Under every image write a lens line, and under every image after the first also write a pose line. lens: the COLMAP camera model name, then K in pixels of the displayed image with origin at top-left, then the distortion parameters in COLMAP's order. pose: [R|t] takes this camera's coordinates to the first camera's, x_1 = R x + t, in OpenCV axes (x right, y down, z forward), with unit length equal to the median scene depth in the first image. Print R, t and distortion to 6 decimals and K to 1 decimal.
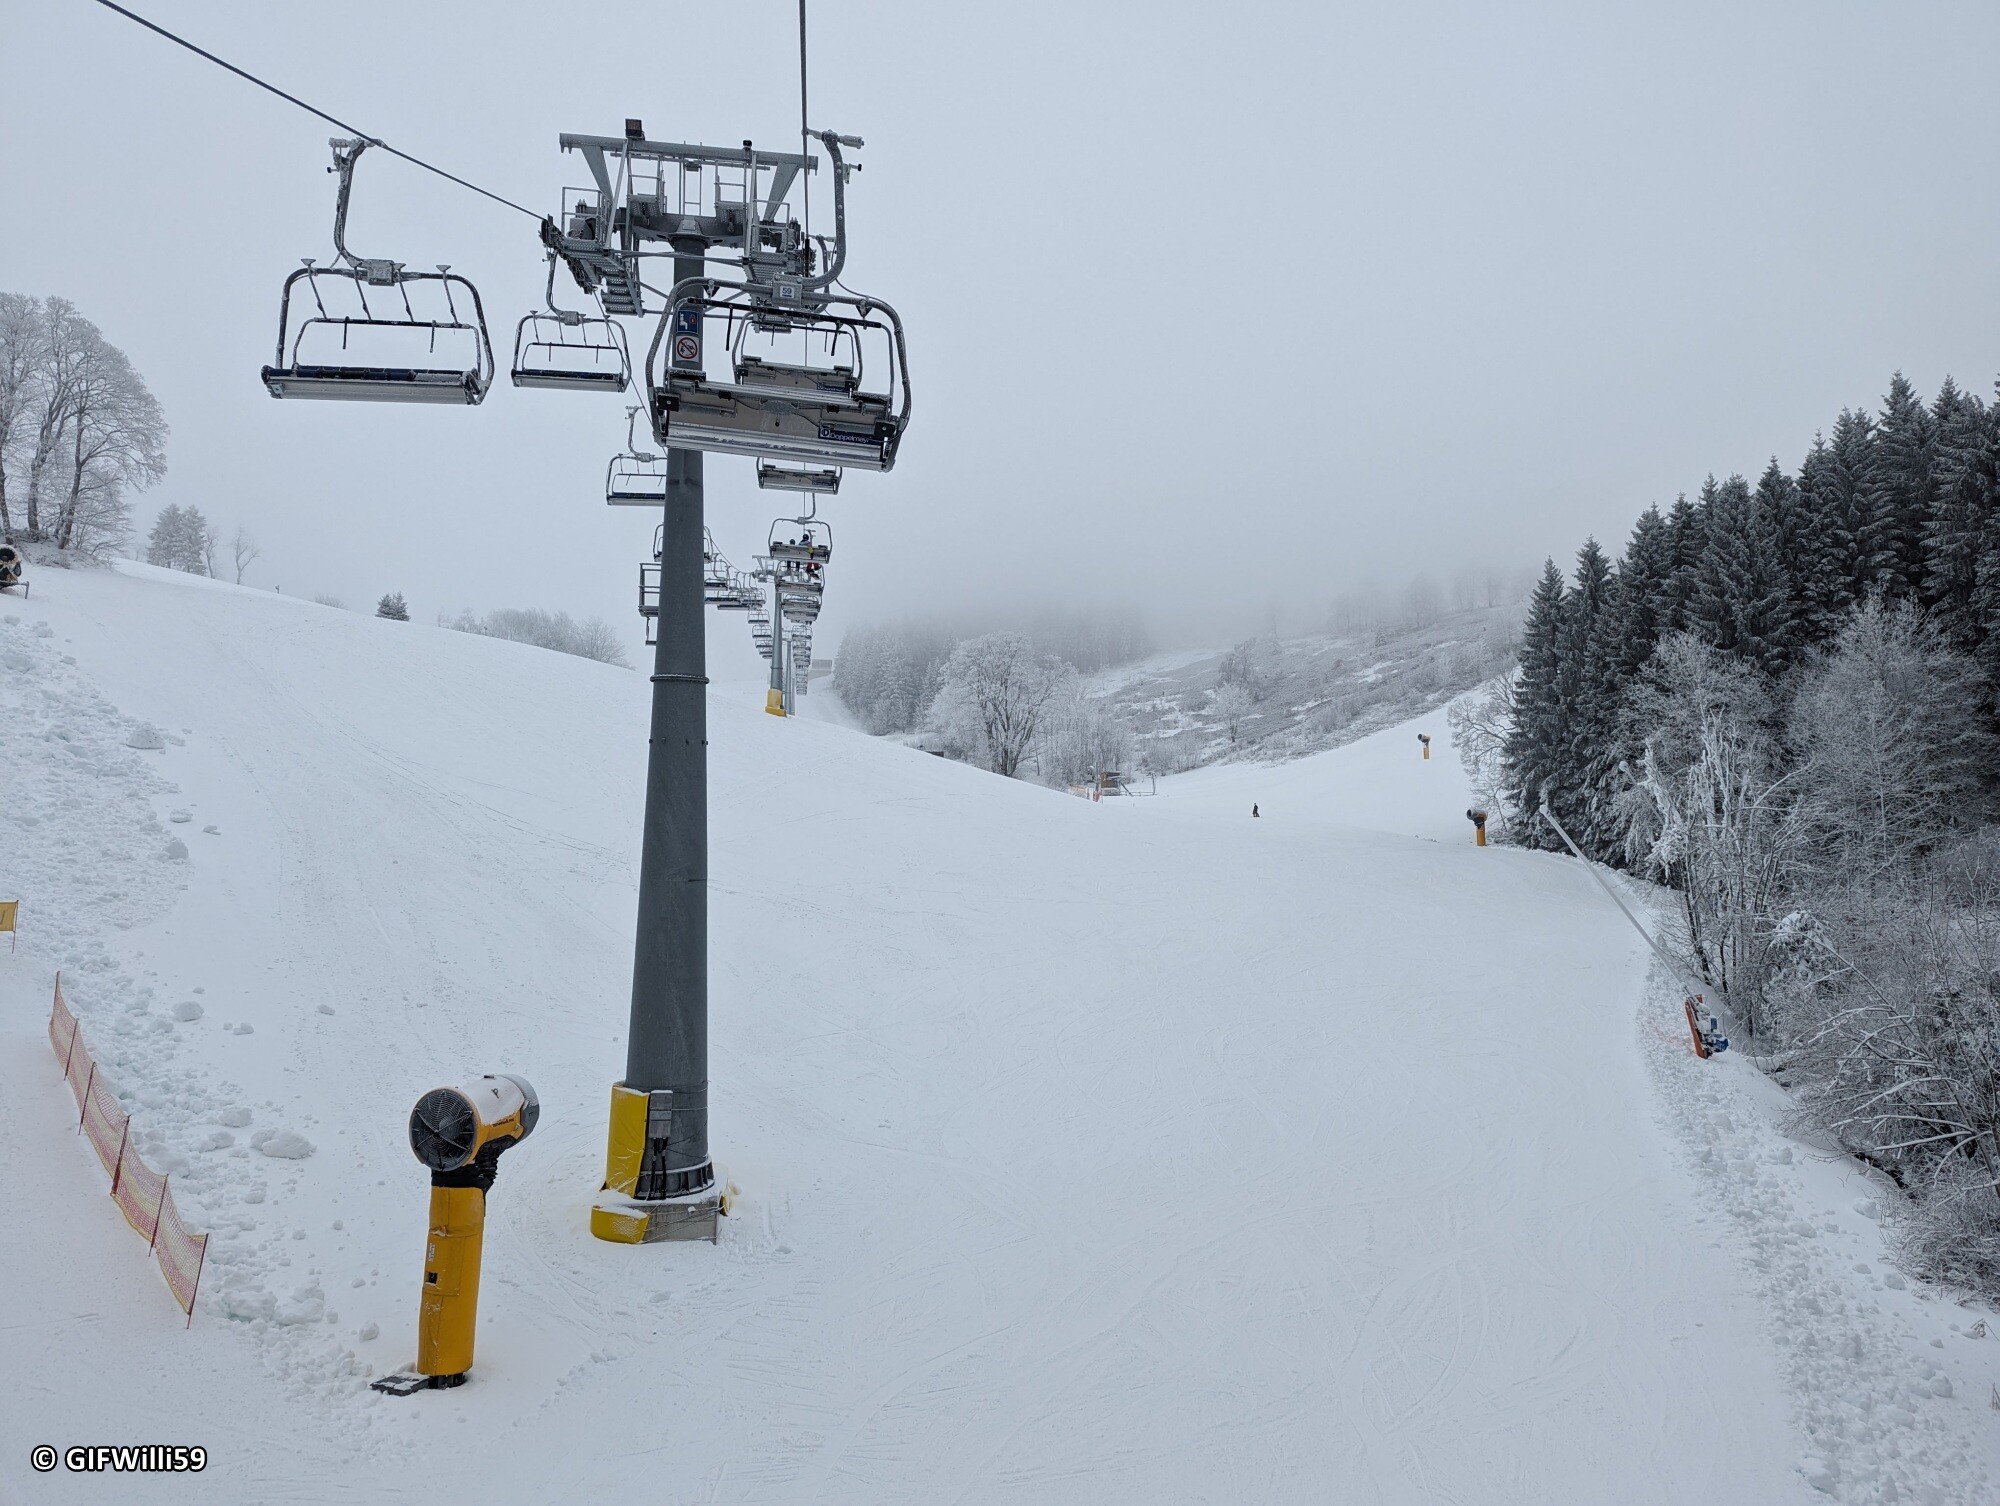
lens RADIAL K [[1417.6, 0, 998.7], [0, 1417.6, 752.9], [0, 0, 1]] dist [0.076570, -0.047076]
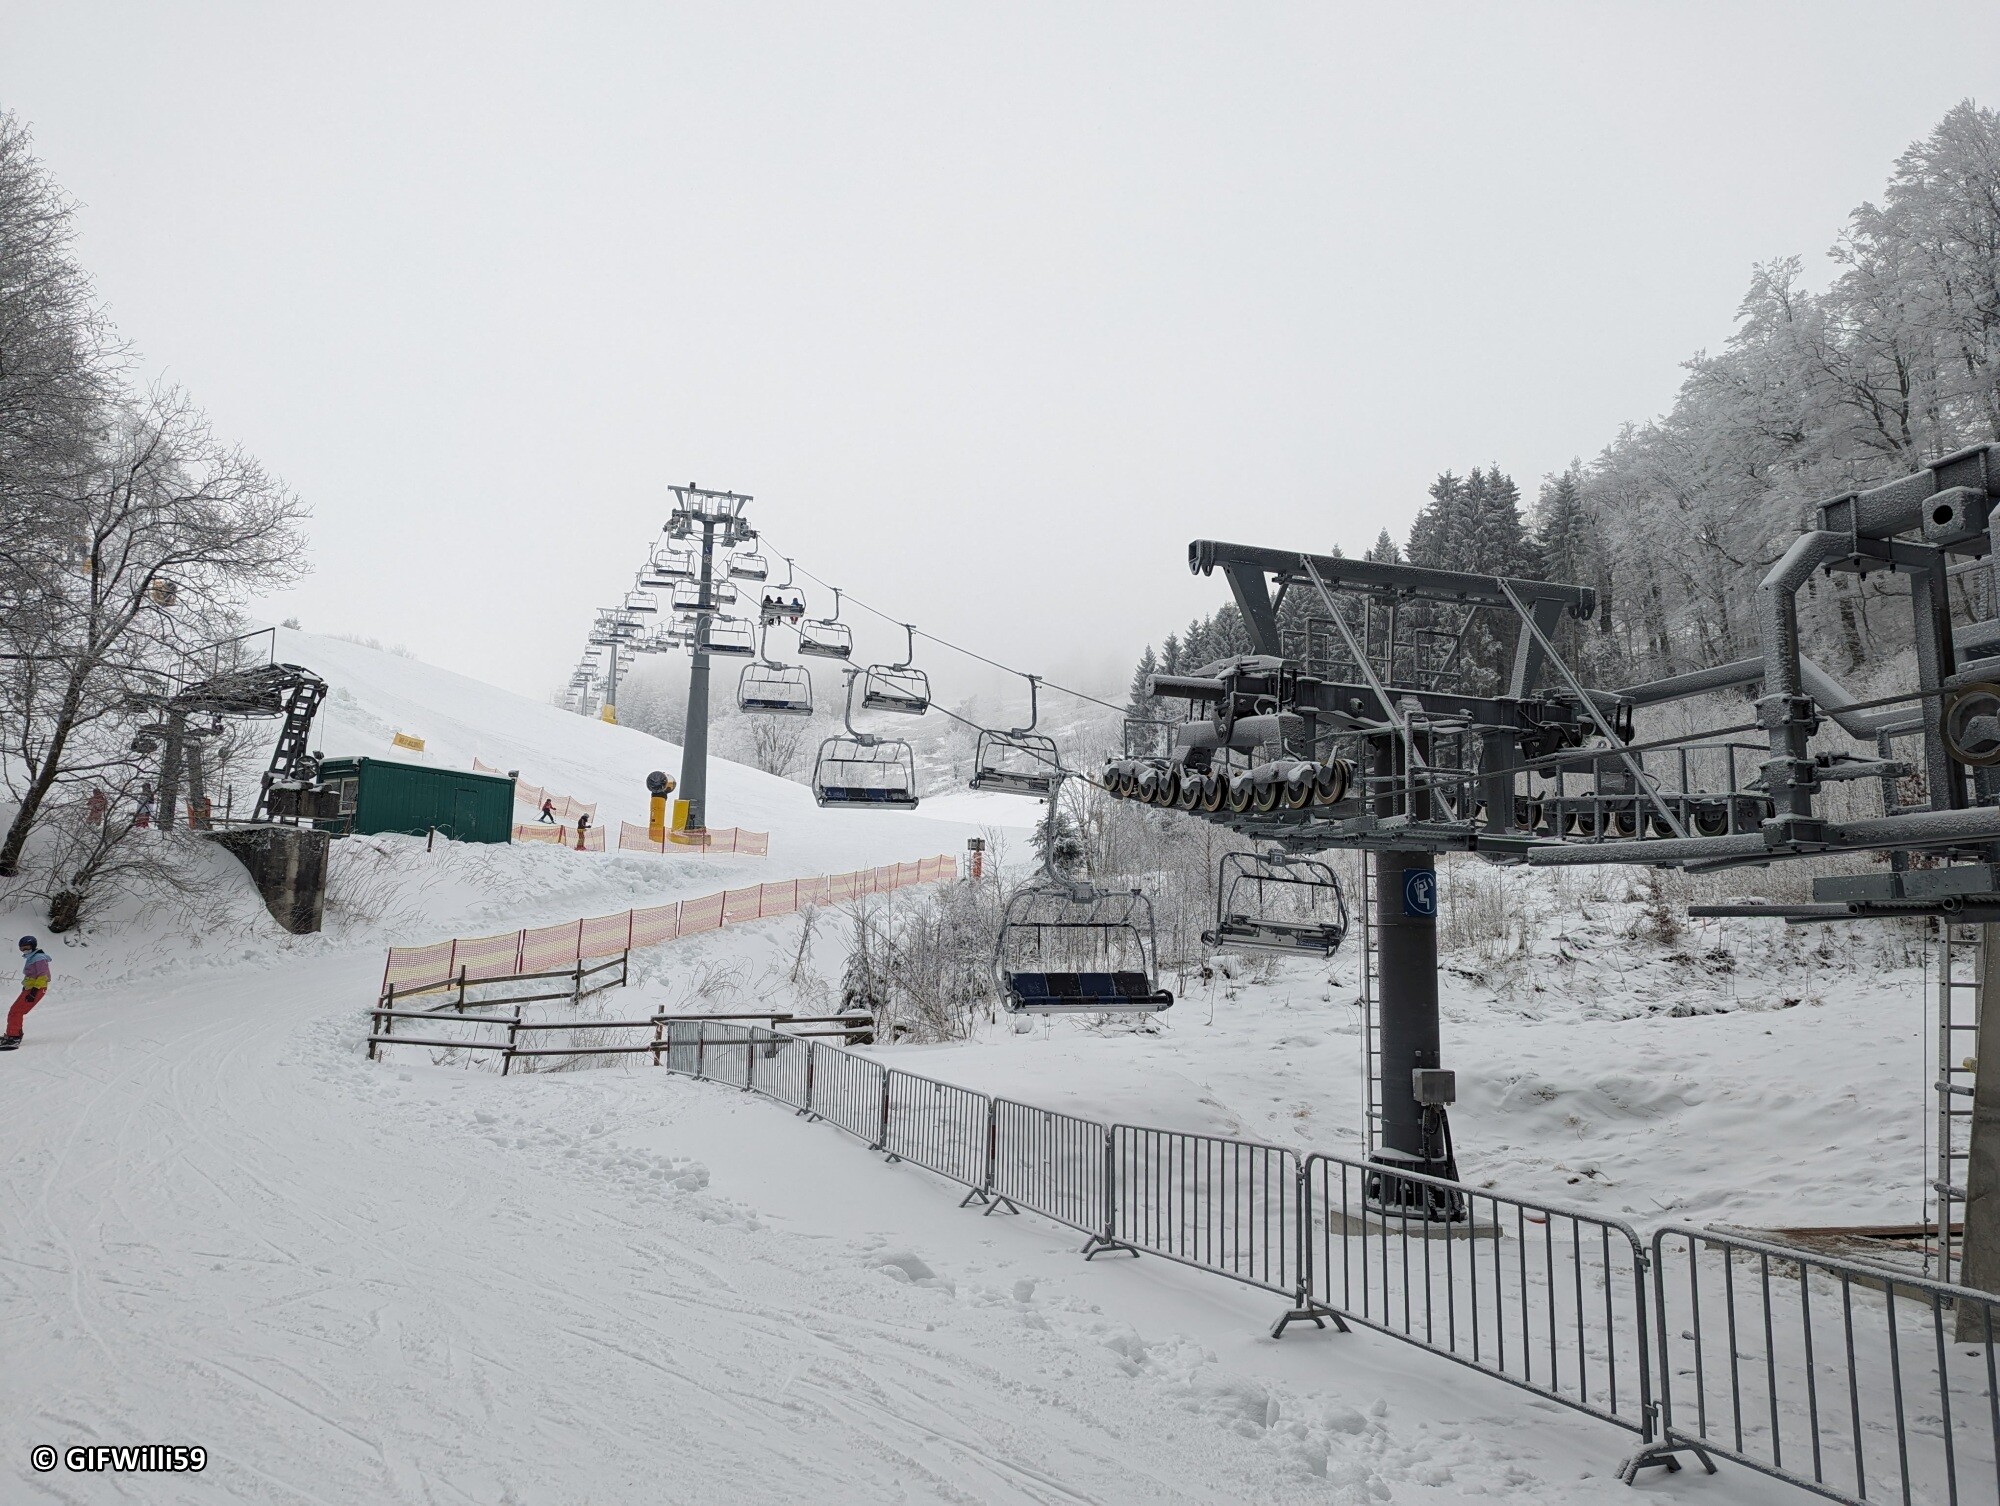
lens RADIAL K [[1417.6, 0, 997.6], [0, 1417.6, 754.9], [0, 0, 1]] dist [0.076570, -0.047076]
pose [[0.983701, 0.042902, 0.174620, -0.034698], [-0.035788, 0.998404, -0.043690, 0.067511], [-0.176216, 0.036728, 0.983666, -0.574432]]
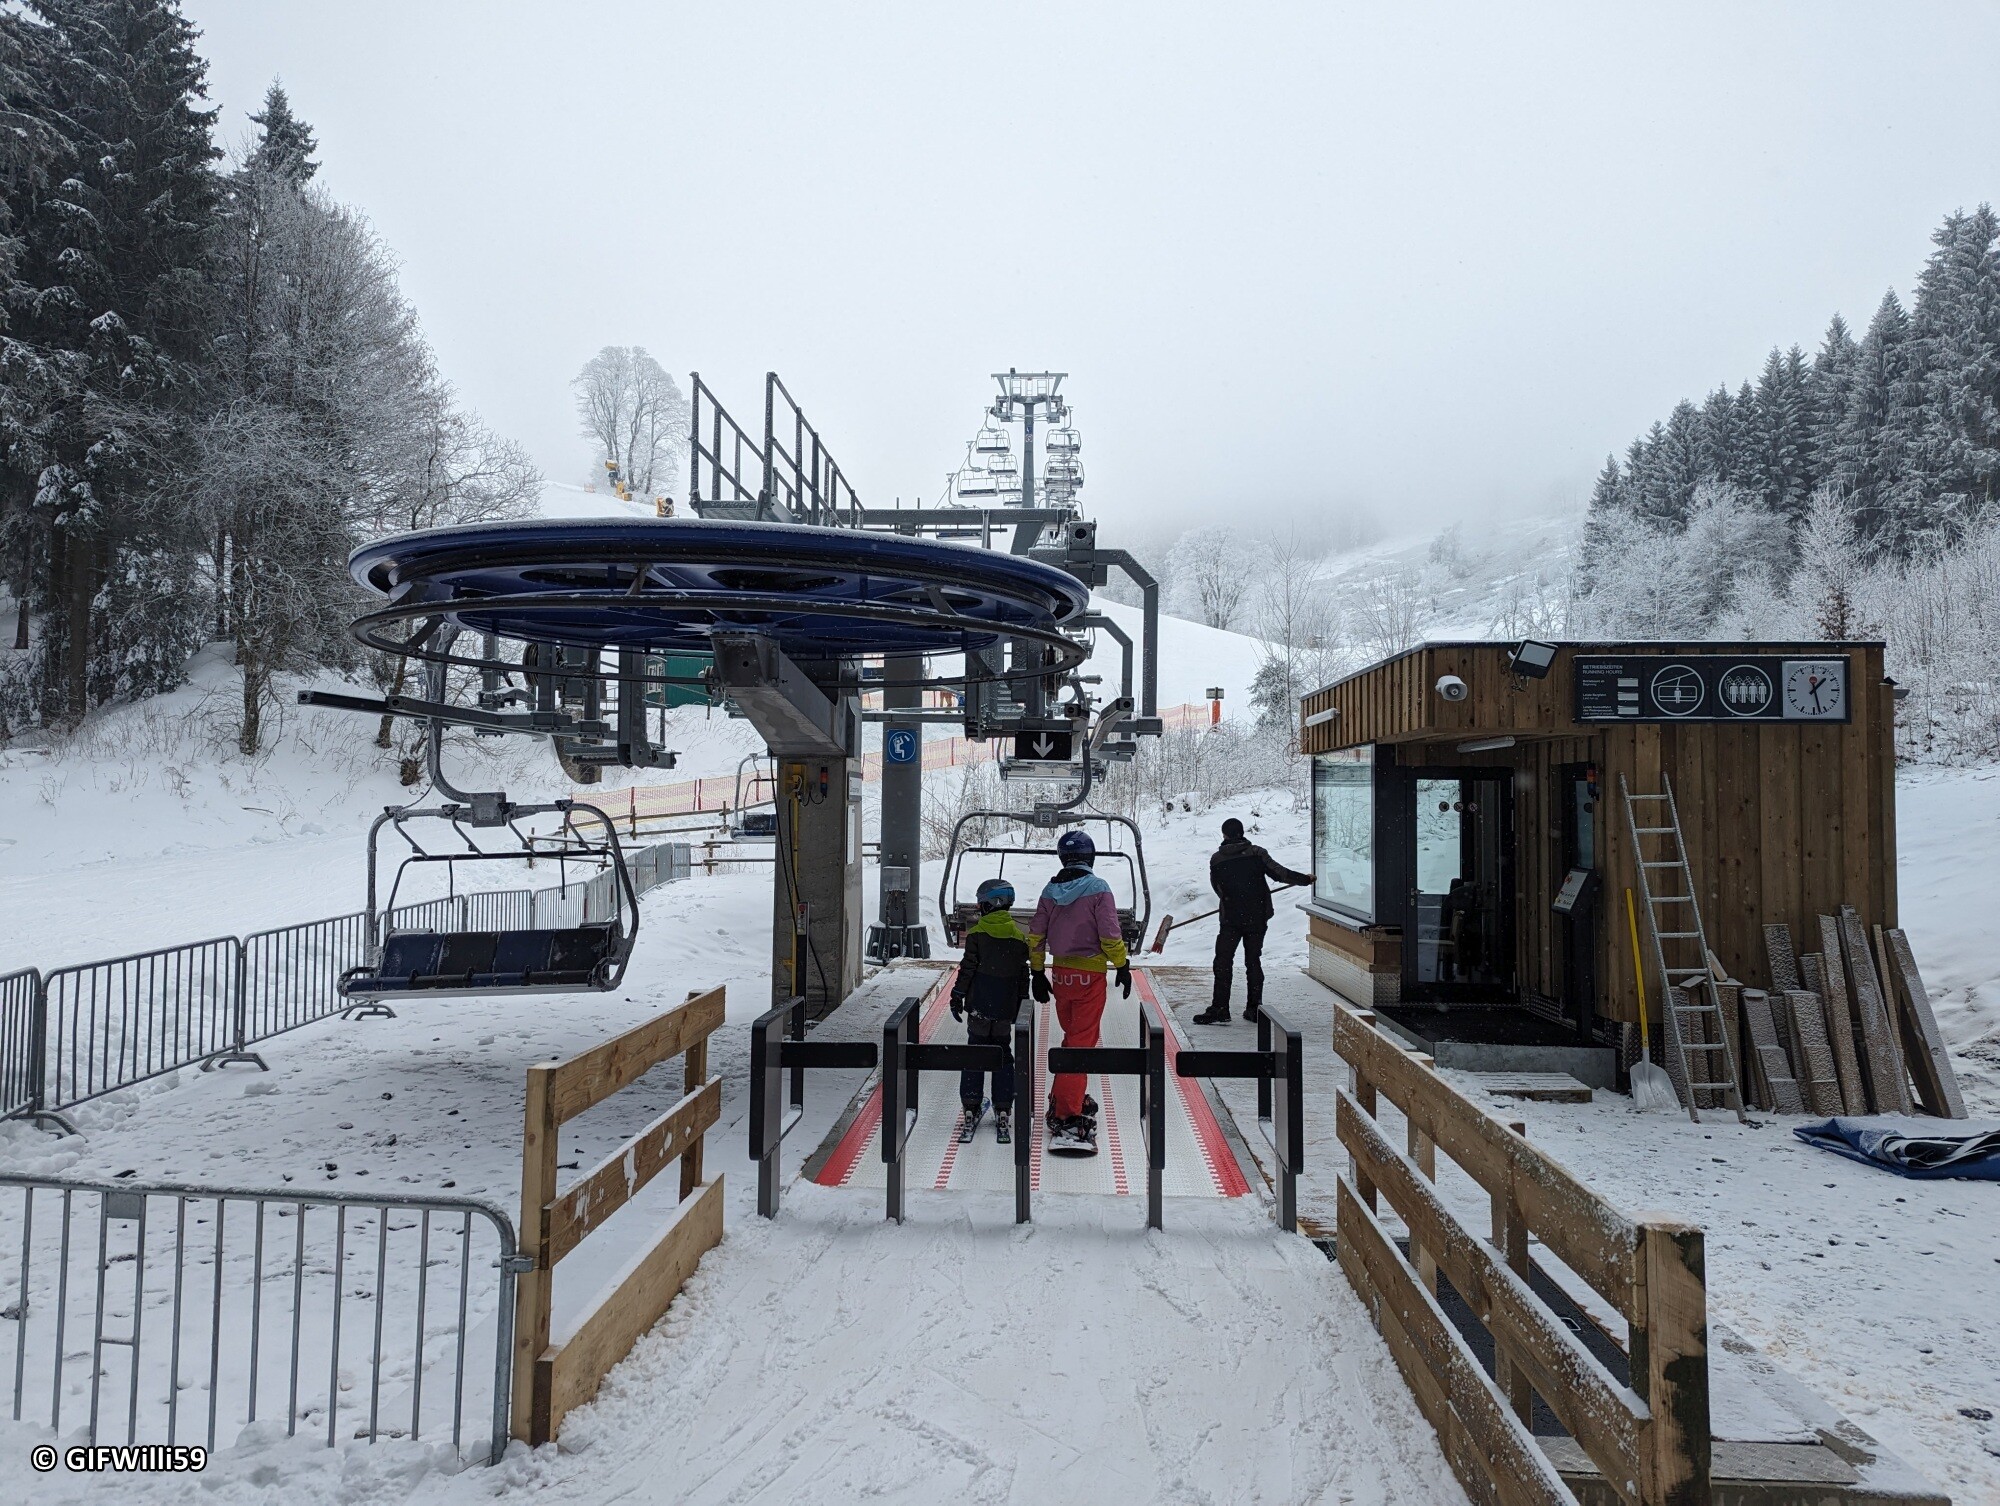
lens RADIAL K [[1417.6, 0, 970.1], [0, 1417.6, 749.6], [0, 0, 1]] dist [0.076570, -0.047076]
pose [[0.979183, -0.001522, -0.202972, 0.088077], [0.015284, 0.997686, 0.066254, 0.060380], [0.202402, -0.067977, 0.976940, -0.639814]]
